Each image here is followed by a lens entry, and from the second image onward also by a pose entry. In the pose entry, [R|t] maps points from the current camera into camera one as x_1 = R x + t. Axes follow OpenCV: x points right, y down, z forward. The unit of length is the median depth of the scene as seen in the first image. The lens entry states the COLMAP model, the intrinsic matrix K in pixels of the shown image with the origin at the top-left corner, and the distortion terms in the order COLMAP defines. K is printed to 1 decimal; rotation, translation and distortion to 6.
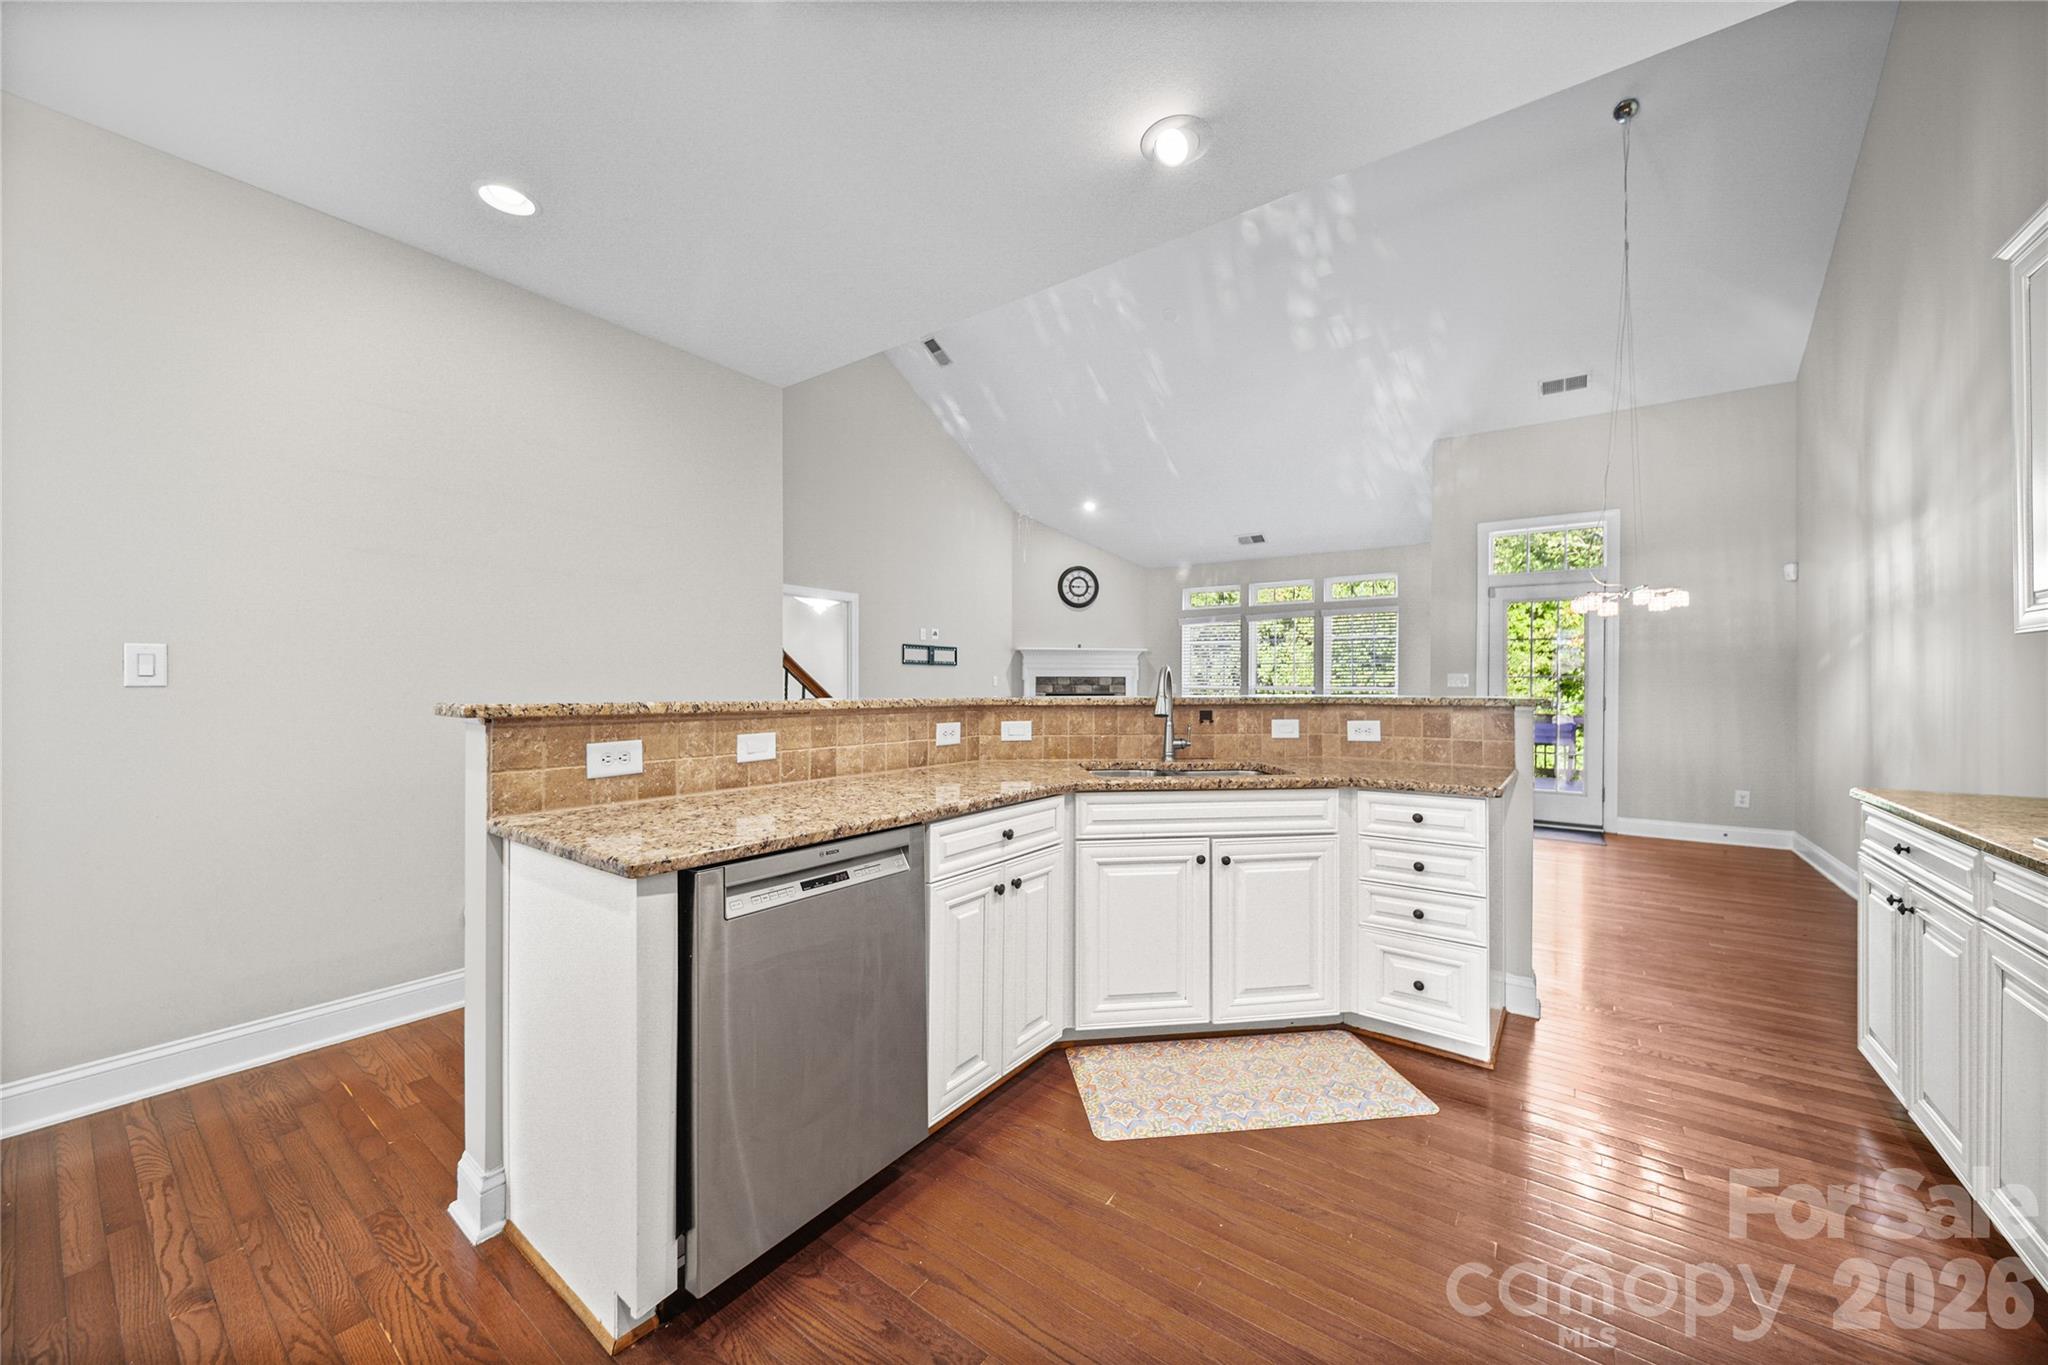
lens RADIAL K [[739.5, 0, 1044.7], [0, 739.5, 683.7], [0, 0, 1]] dist [-0.000374, -0.001035]
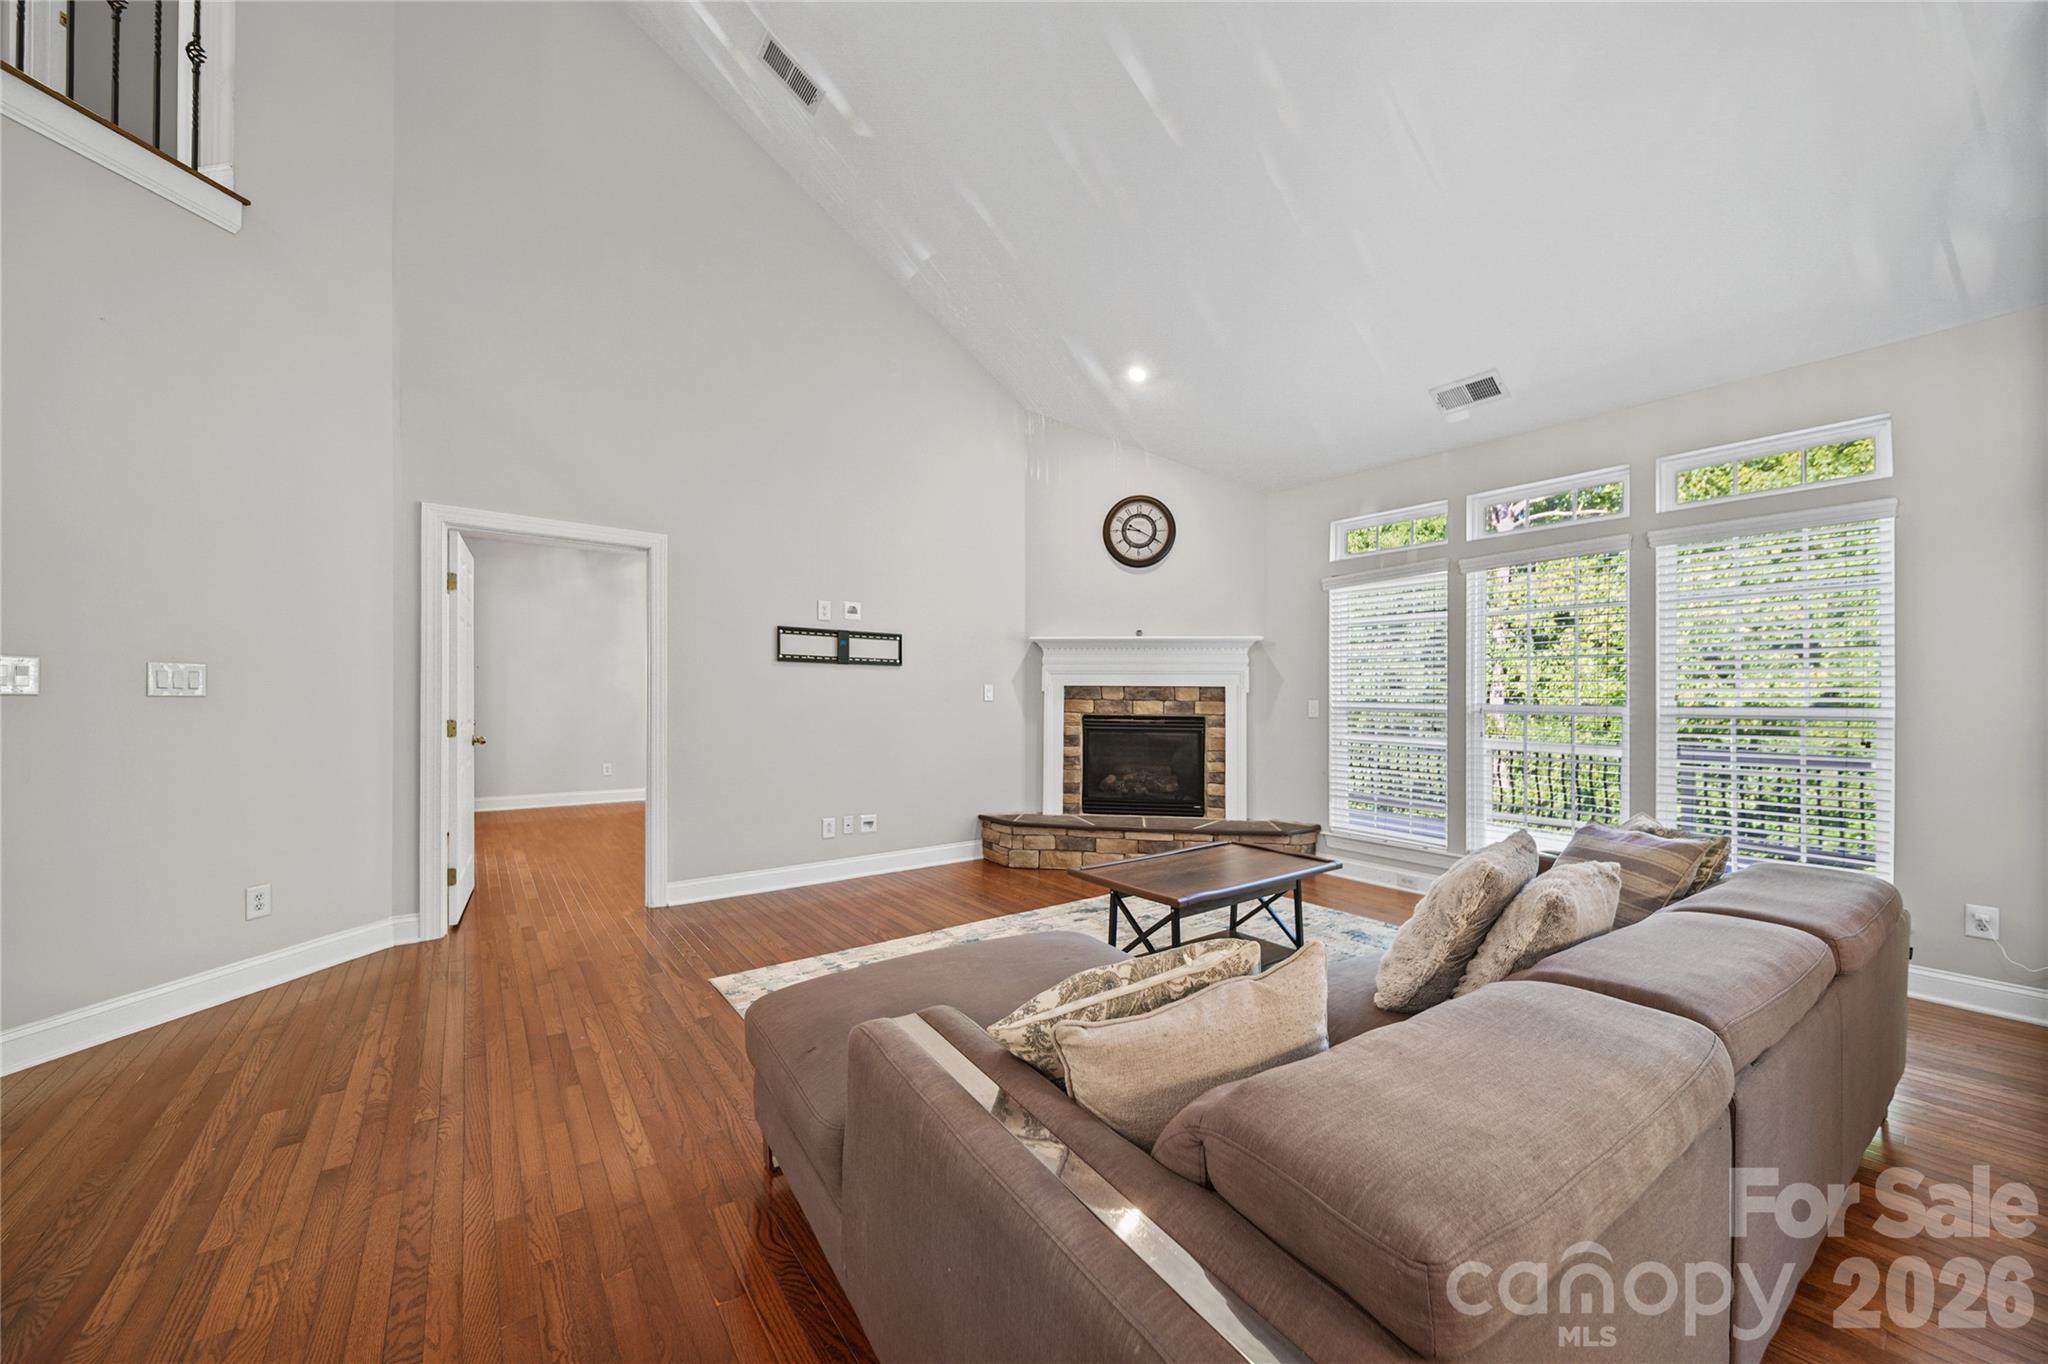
lens RADIAL K [[739.5, 0, 1039.7], [0, 739.5, 698.1], [0, 0, 1]] dist [-0.000374, -0.001035]
pose [[0.955578, 0.007434, -0.294644, 0.230985], [-0.007767, 0.999970, 0.000041, 0.000614], [0.294635, 0.002249, 0.955607, 0.685678]]
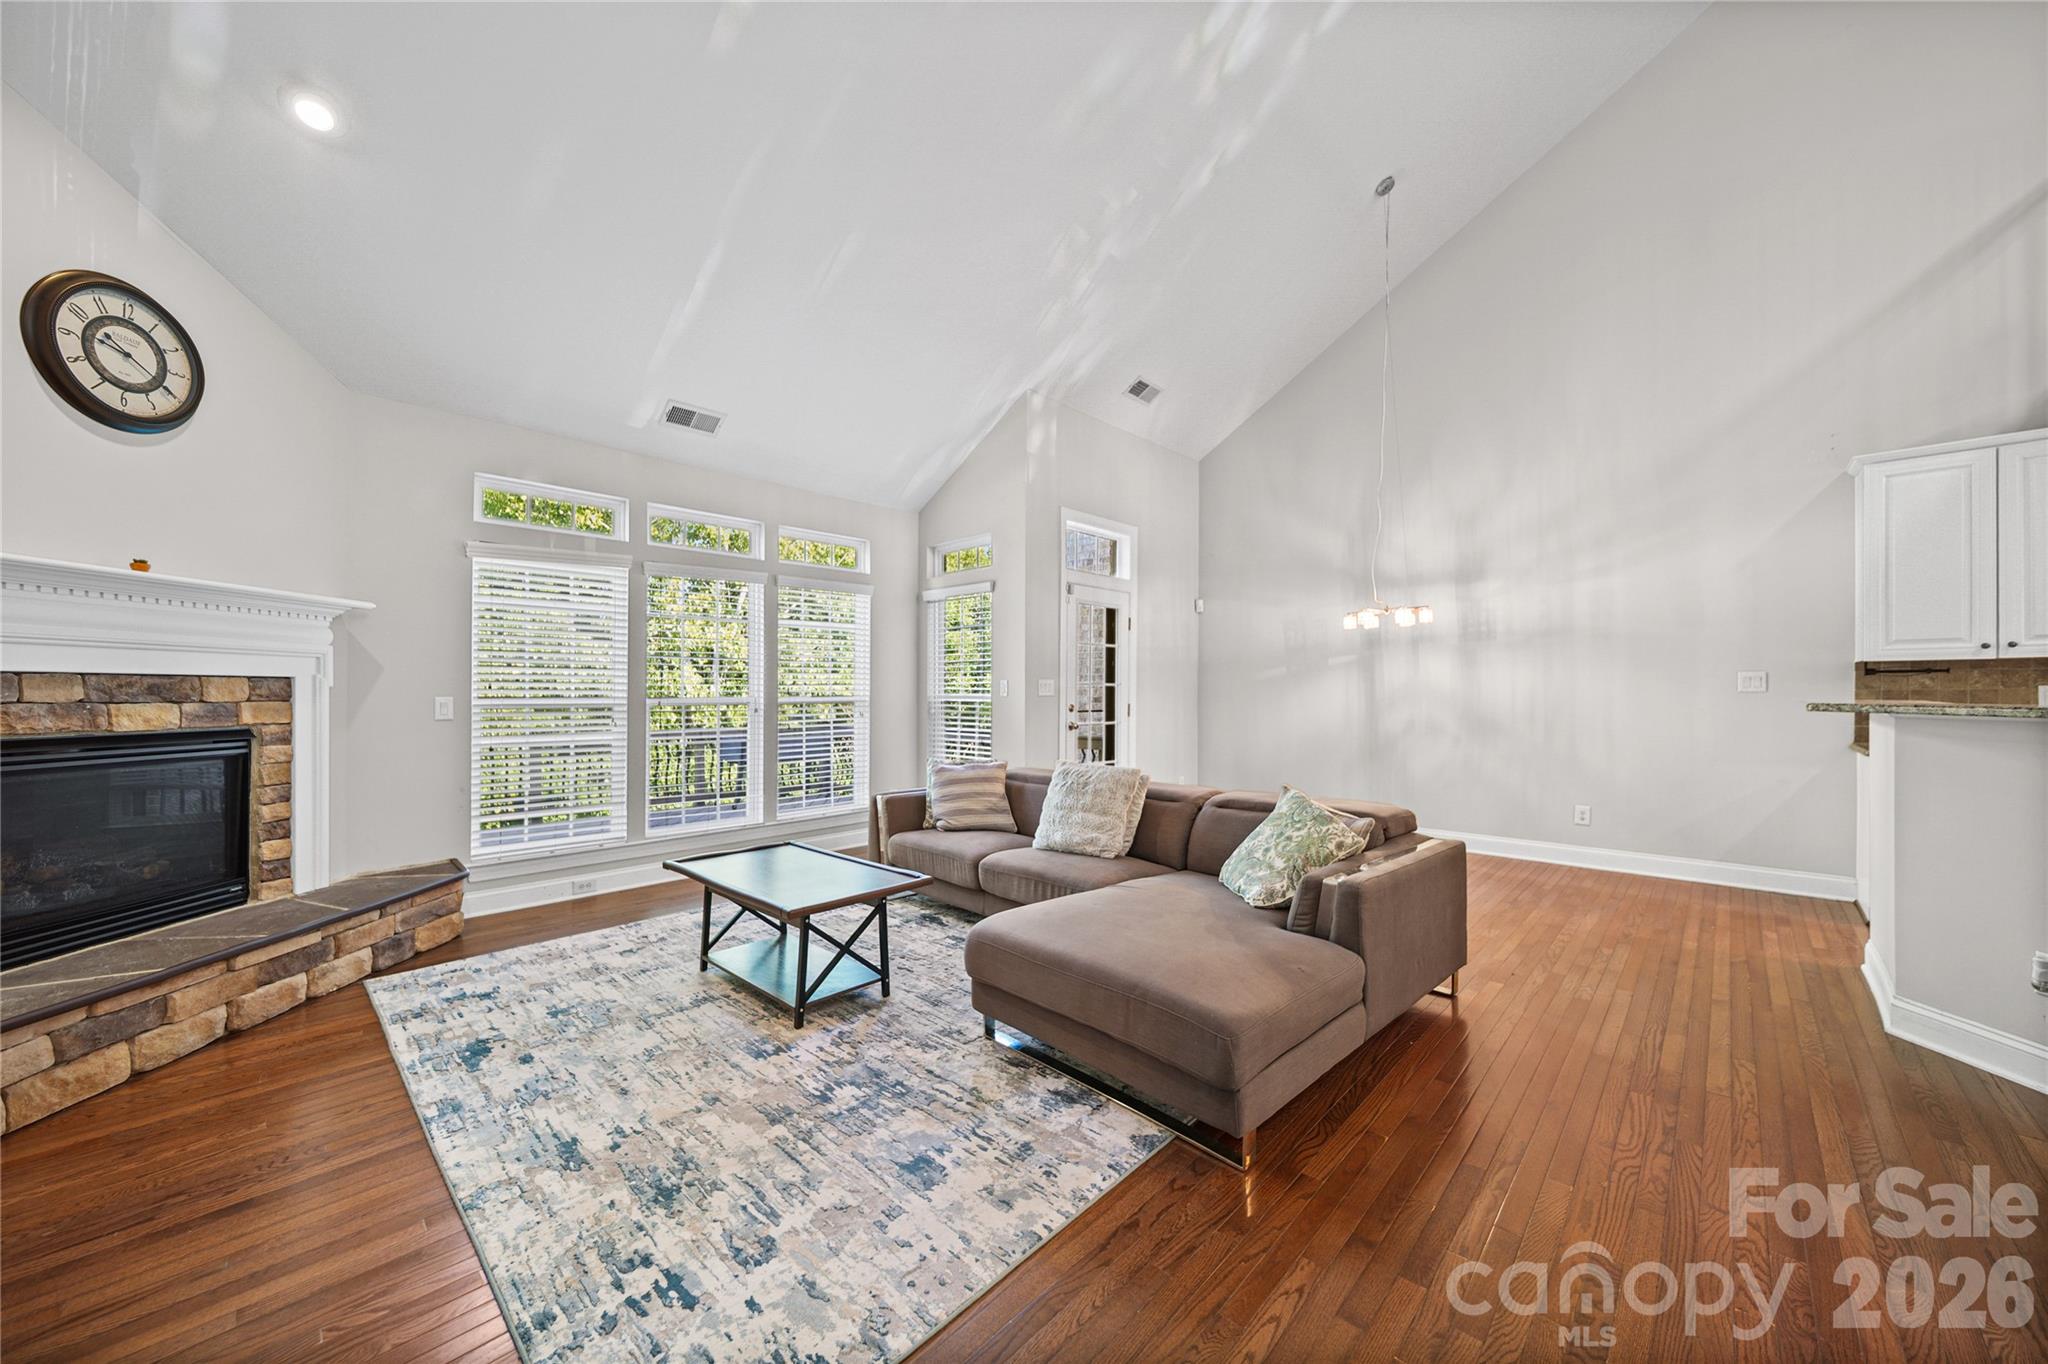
lens RADIAL K [[739.5, 0, 1037.8], [0, 739.5, 683.4], [0, 0, 1]] dist [-0.000374, -0.001035]
pose [[0.139397, 0.009349, 0.990192, -0.295658], [0.006114, 0.999928, -0.010301, -0.001049], [-0.990218, 0.007490, 0.139329, 0.996696]]
